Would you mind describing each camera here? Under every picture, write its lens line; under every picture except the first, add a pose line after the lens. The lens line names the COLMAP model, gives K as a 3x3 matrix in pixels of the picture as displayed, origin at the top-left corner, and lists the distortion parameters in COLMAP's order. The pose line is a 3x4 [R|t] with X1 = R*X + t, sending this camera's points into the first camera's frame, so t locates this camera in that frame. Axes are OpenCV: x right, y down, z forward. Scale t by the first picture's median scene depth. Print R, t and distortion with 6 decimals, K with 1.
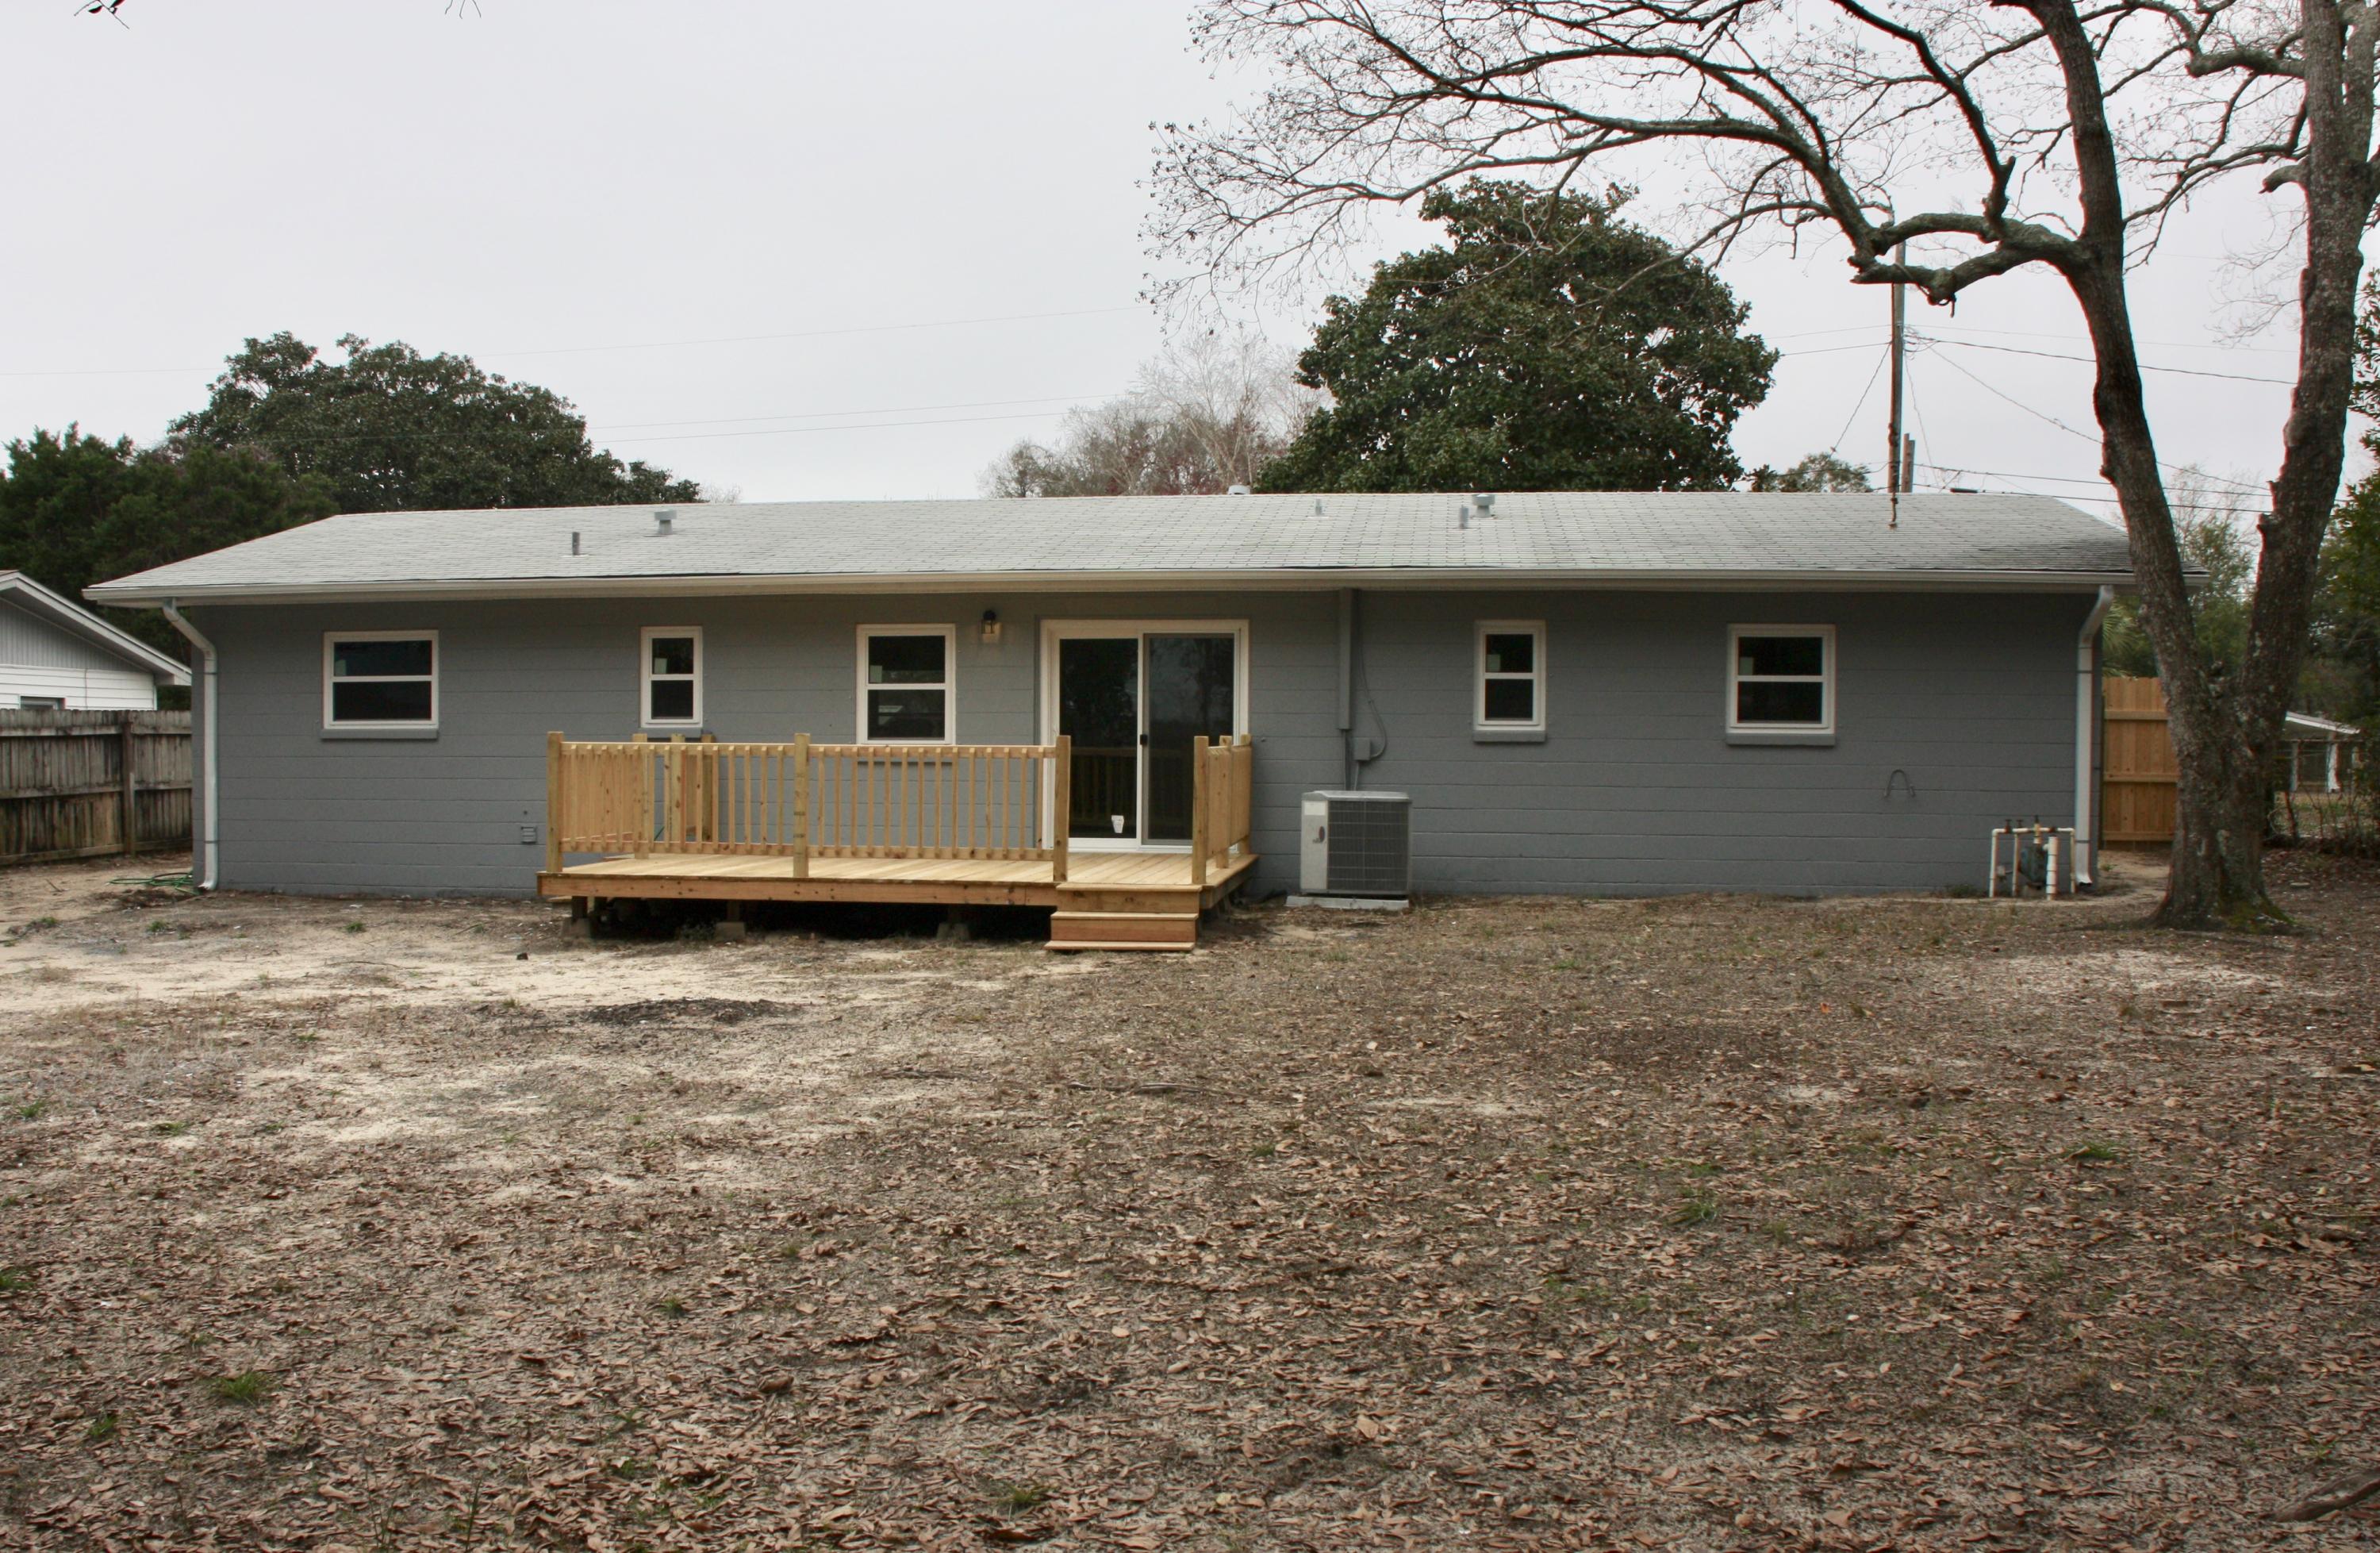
lens RADIAL K [[2047.3, 0, 1190.0], [0, 2047.3, 776.5], [0, 0, 1]] dist [0.003671, 0.000983]
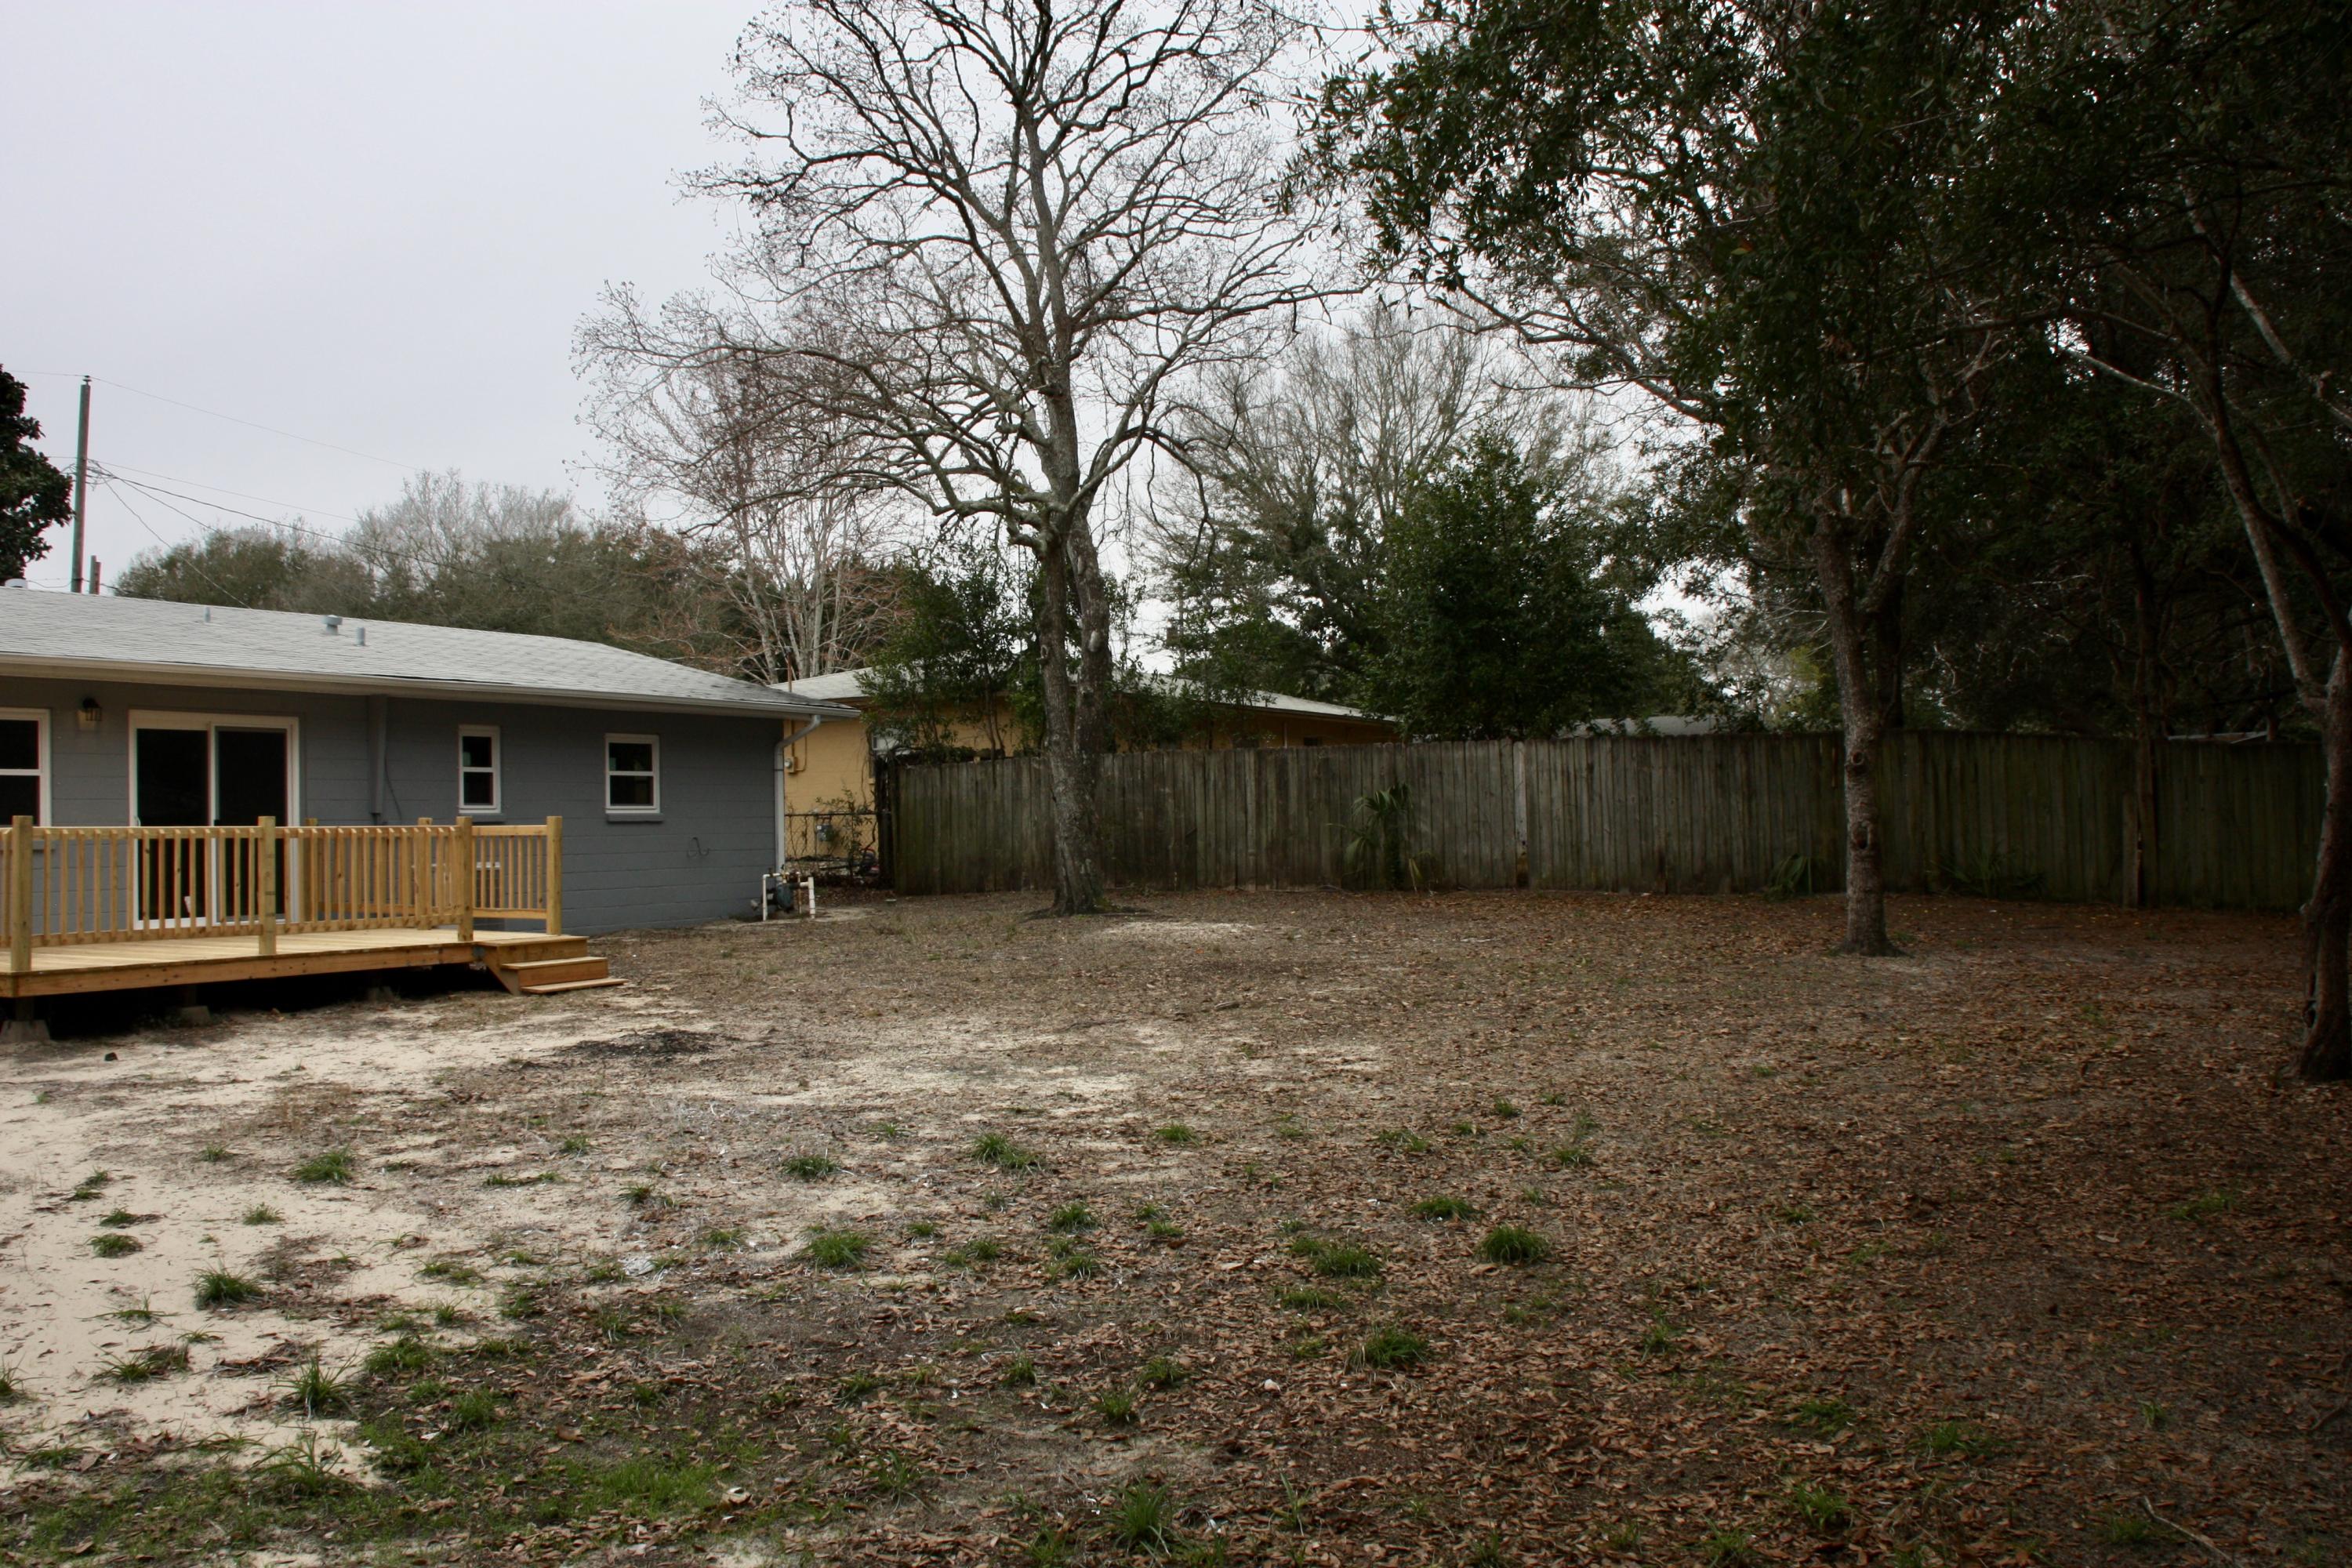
lens RADIAL K [[2056.8, 0, 1176.0], [0, 2056.8, 784.0], [0, 0, 1]] dist [-0.096877, 0.006773]
pose [[0.309399, 0.007146, 0.950906, -0.907364], [0.028890, 0.999440, -0.016911, -0.007116], [-0.950493, 0.032704, 0.309019, 0.198894]]
